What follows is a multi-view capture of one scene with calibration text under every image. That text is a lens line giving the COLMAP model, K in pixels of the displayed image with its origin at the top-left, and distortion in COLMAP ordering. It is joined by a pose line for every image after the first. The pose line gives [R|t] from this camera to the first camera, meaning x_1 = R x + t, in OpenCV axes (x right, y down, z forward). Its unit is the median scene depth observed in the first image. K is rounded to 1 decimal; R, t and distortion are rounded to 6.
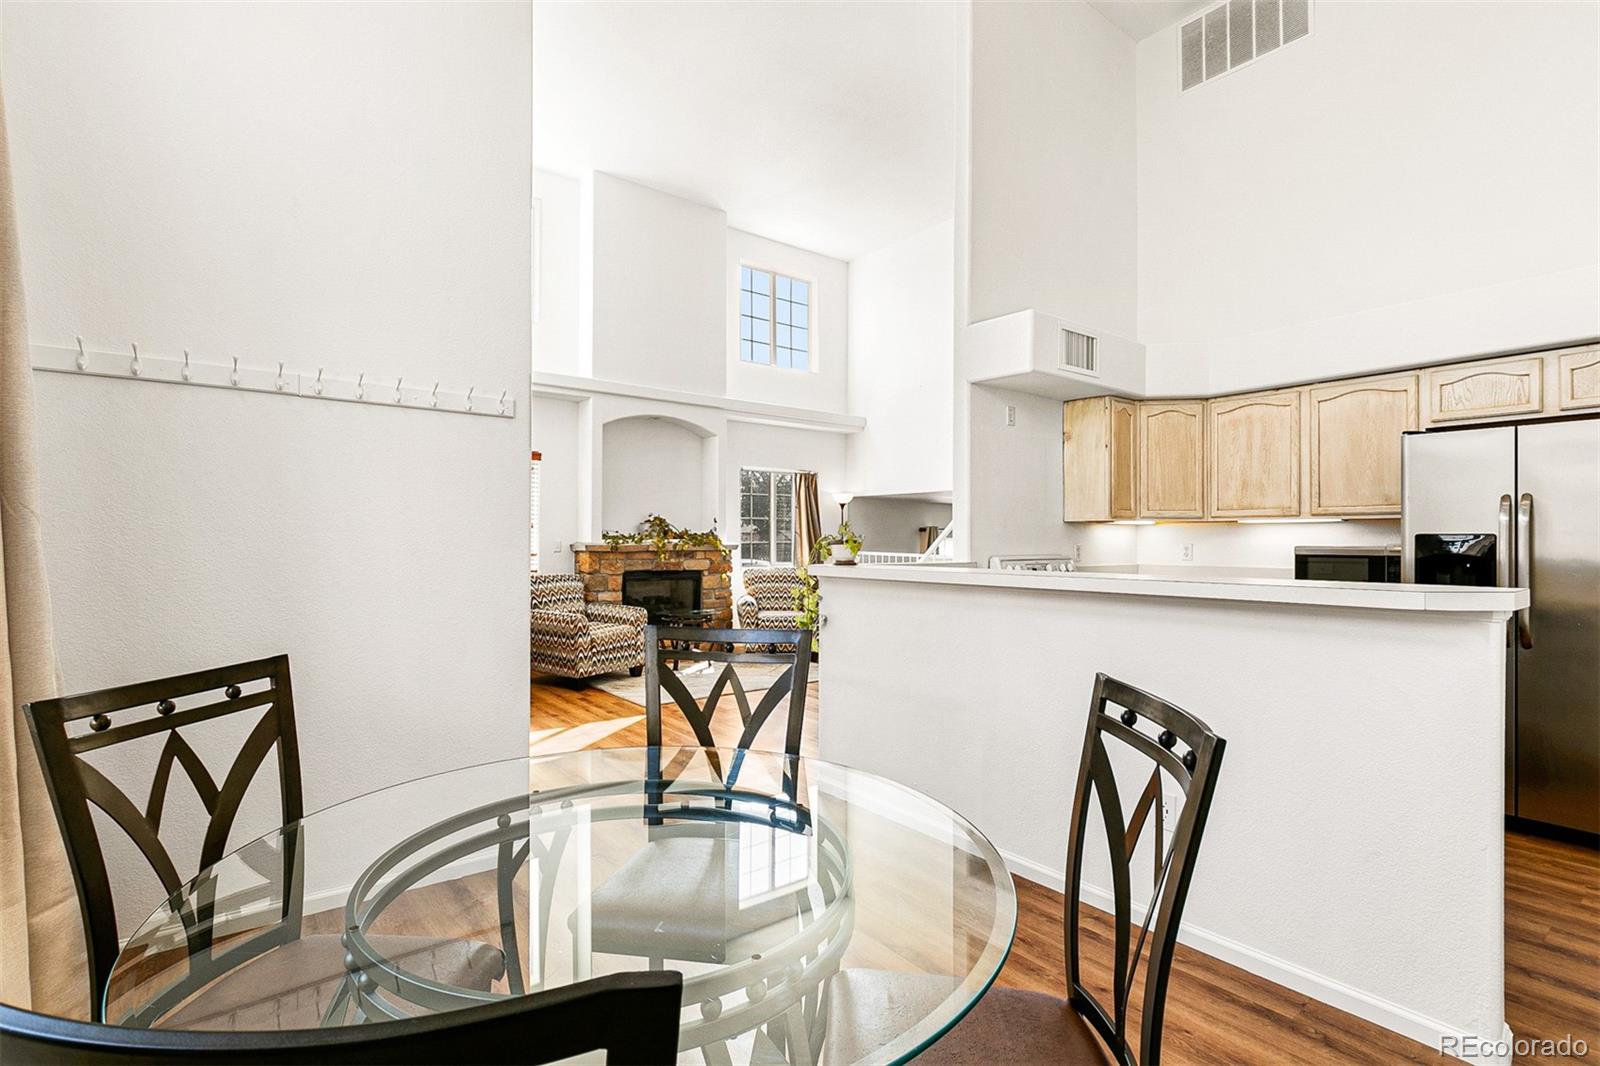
lens RADIAL K [[753.8, 0, 791.3], [0, 753.8, 535.4], [0, 0, 1]] dist [0.001451, -0.000935]
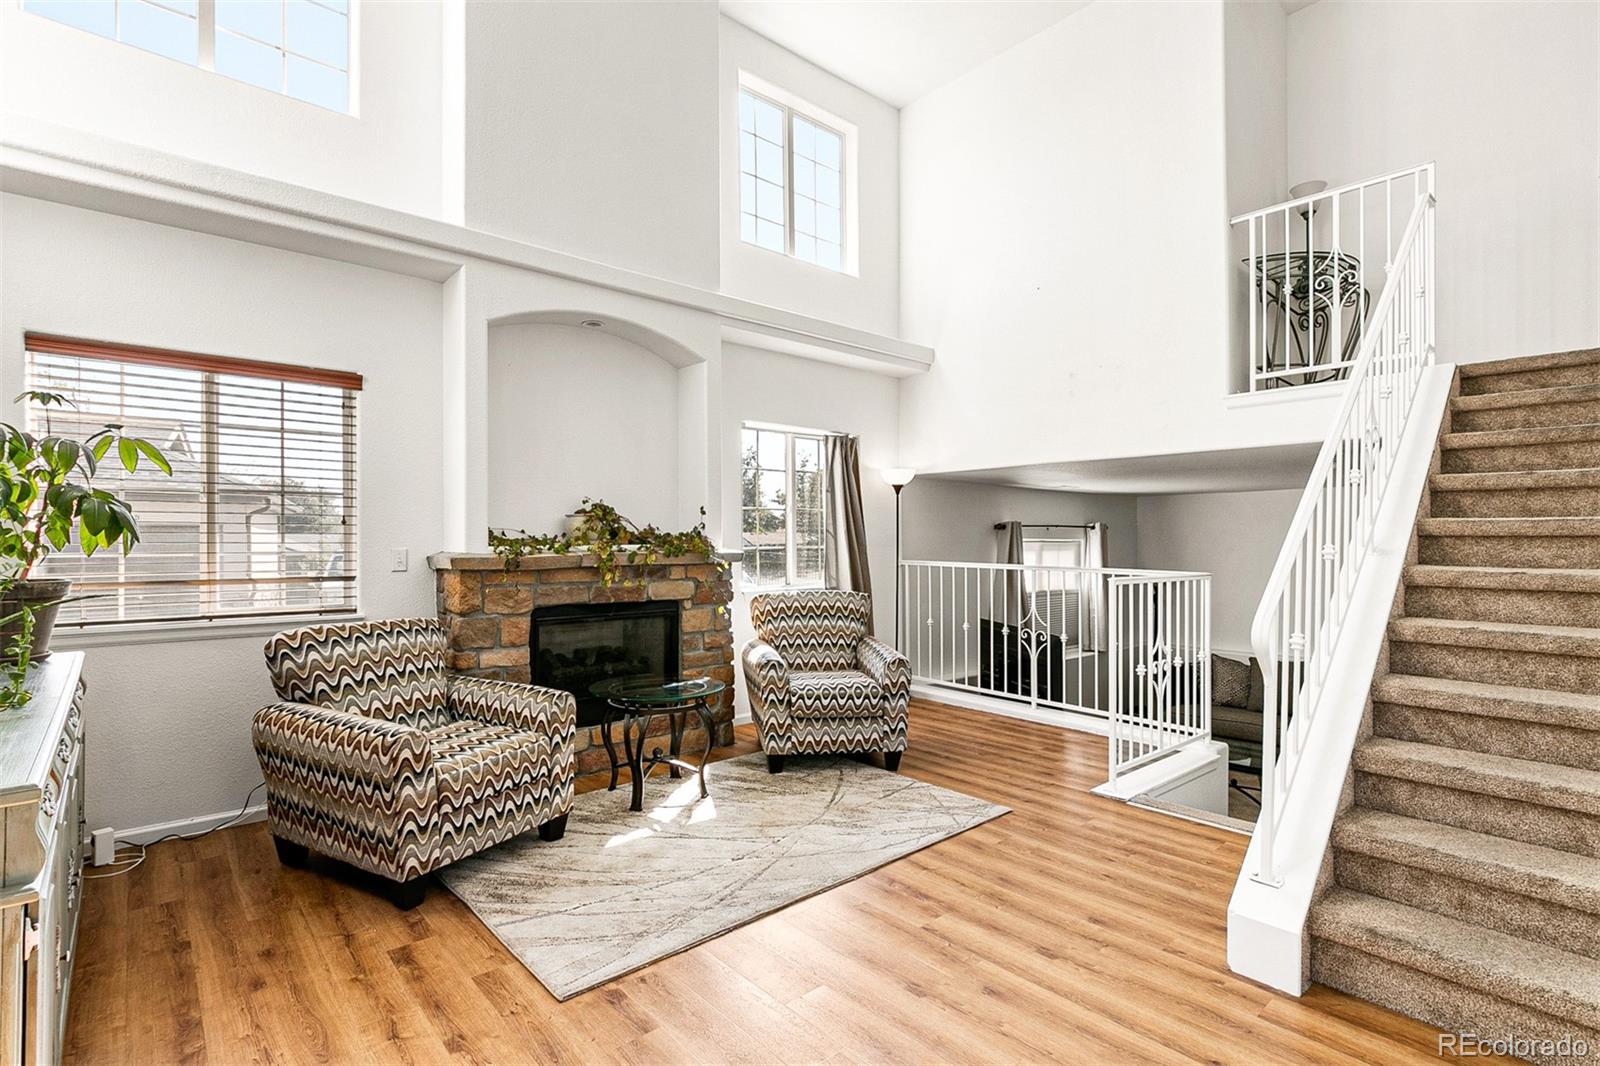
lens RADIAL K [[753.8, 0, 784.0], [0, 753.8, 542.1], [0, 0, 1]] dist [0.001451, -0.000935]
pose [[0.998462, -0.006602, 0.055044, -0.079451], [0.006255, 0.999959, 0.006480, 0.000598], [-0.055085, -0.006125, 0.998463, 0.481714]]
